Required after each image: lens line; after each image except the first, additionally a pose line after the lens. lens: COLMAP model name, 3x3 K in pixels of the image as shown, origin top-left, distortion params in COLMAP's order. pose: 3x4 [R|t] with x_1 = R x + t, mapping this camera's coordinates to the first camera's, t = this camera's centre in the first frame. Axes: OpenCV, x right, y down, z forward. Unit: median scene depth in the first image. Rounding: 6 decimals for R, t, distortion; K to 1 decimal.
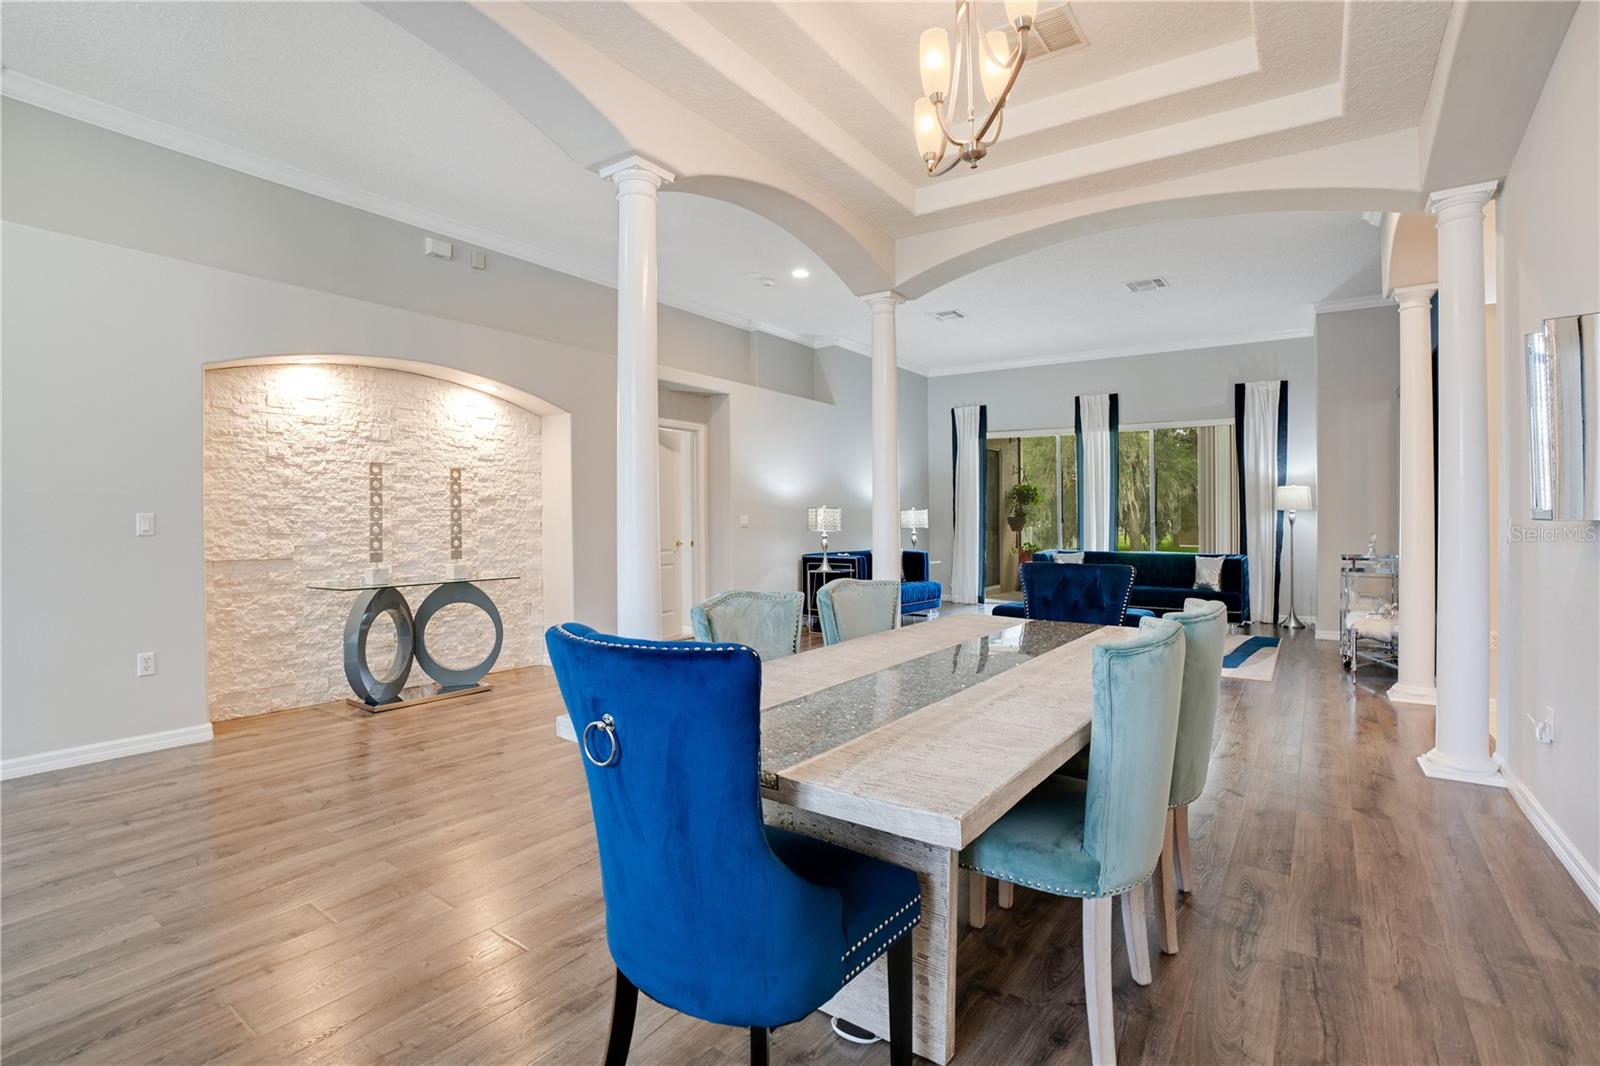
lens RADIAL K [[761.9, 0, 804.4], [0, 761.9, 512.3], [0, 0, 1]] dist [-0.063582, 0.028256]
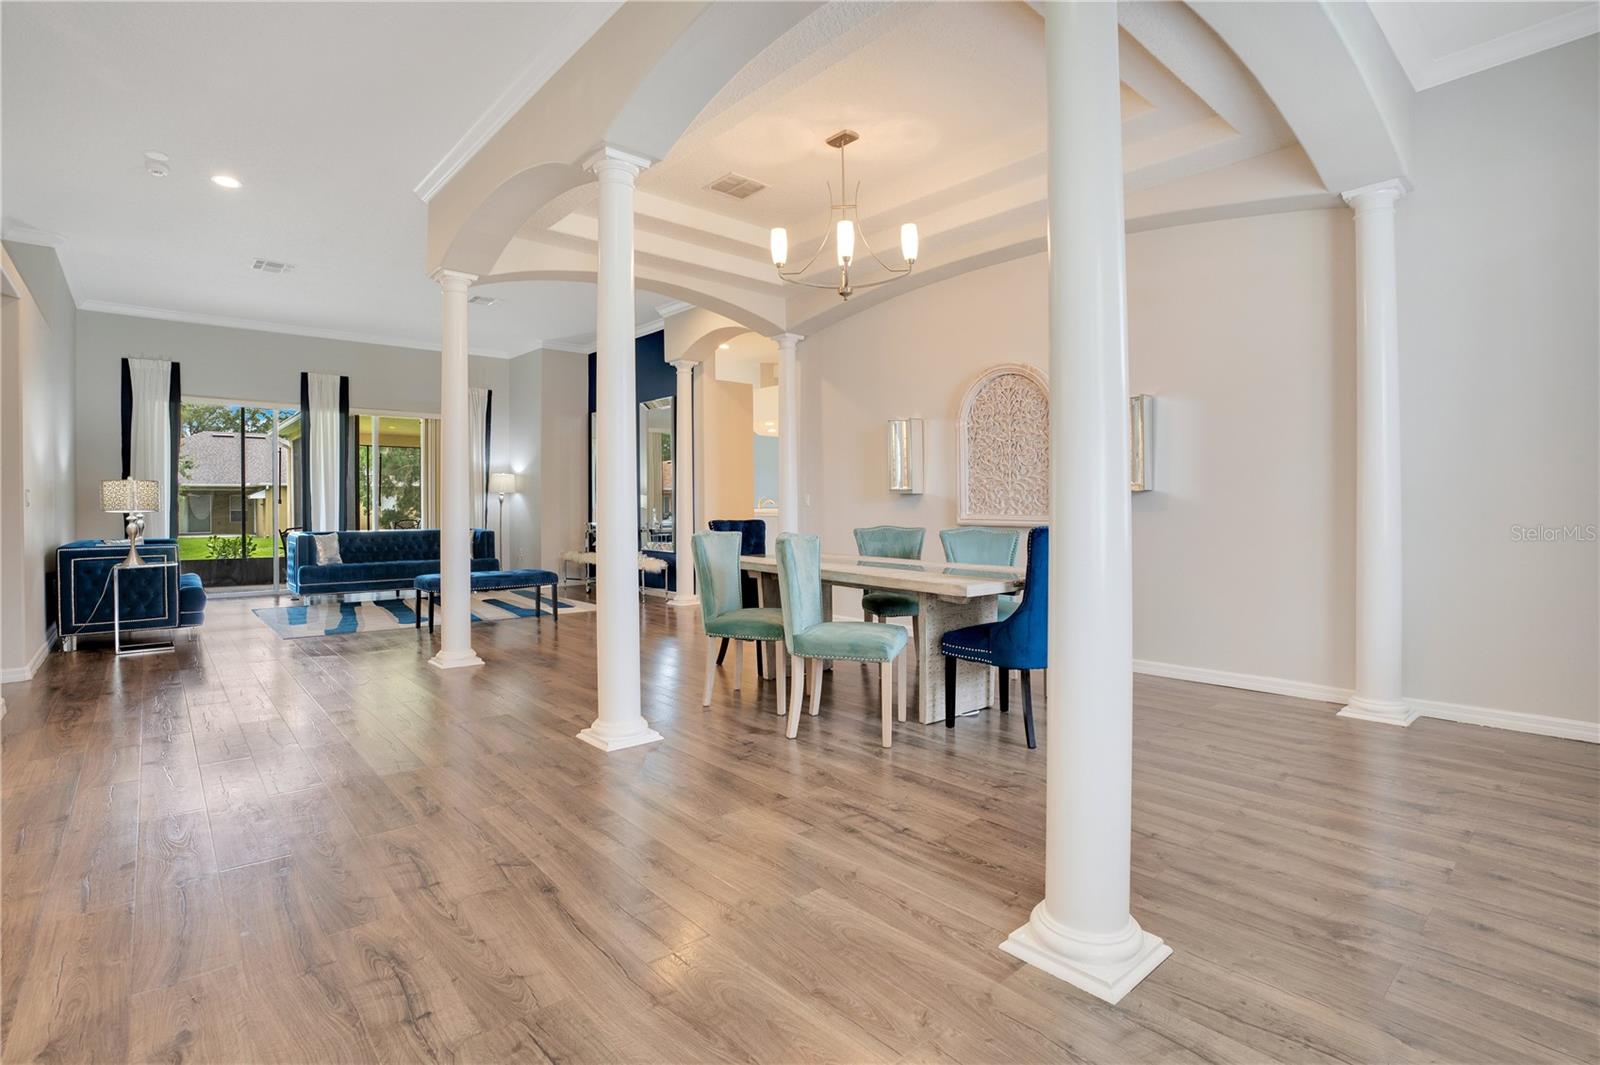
lens RADIAL K [[752.2, 0, 787.9], [0, 752.2, 509.8], [0, 0, 1]] dist [-0.070051, 0.031190]
pose [[0.245326, -0.010027, 0.969389, -0.494748], [0.001560, 0.999949, 0.009948, 0.016258], [-0.969439, -0.000929, 0.245330, 0.219188]]
